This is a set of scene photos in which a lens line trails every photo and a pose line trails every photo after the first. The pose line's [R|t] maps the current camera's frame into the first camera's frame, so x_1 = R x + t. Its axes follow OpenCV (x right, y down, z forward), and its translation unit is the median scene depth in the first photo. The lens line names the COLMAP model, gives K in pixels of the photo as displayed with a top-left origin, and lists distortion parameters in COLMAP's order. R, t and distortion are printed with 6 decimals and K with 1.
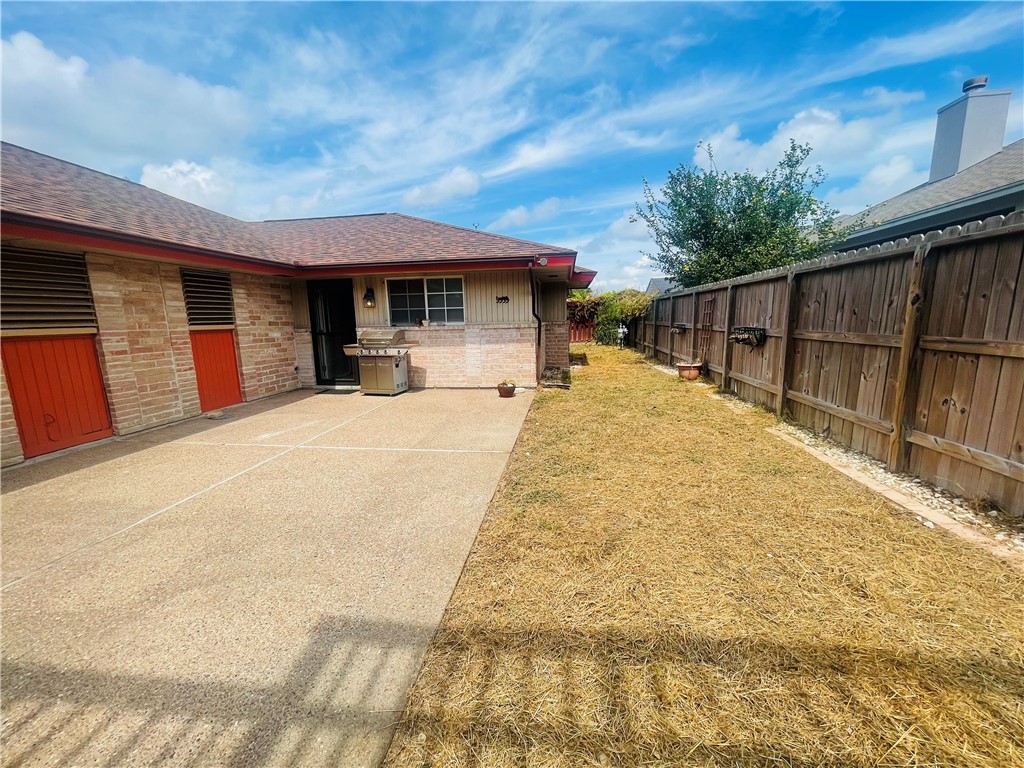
lens RADIAL K [[416.0, 0, 509.8], [0, 416.0, 390.8], [0, 0, 1]] dist [0.001096, -0.000035]
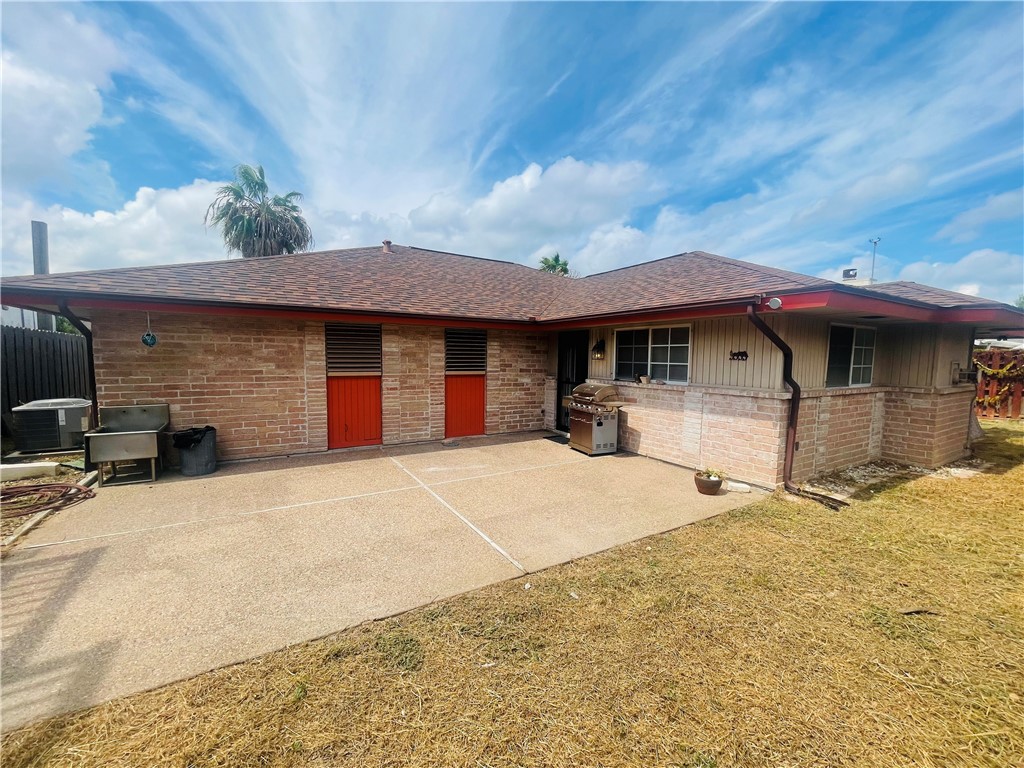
lens RADIAL K [[416.0, 0, 509.8], [0, 416.0, 390.8], [0, 0, 1]] dist [0.001096, -0.000035]
pose [[0.626070, 0.095159, -0.773939, 0.299585], [-0.160609, 0.986981, -0.008569, -0.091679], [0.763047, 0.129666, 0.633202, 0.258037]]
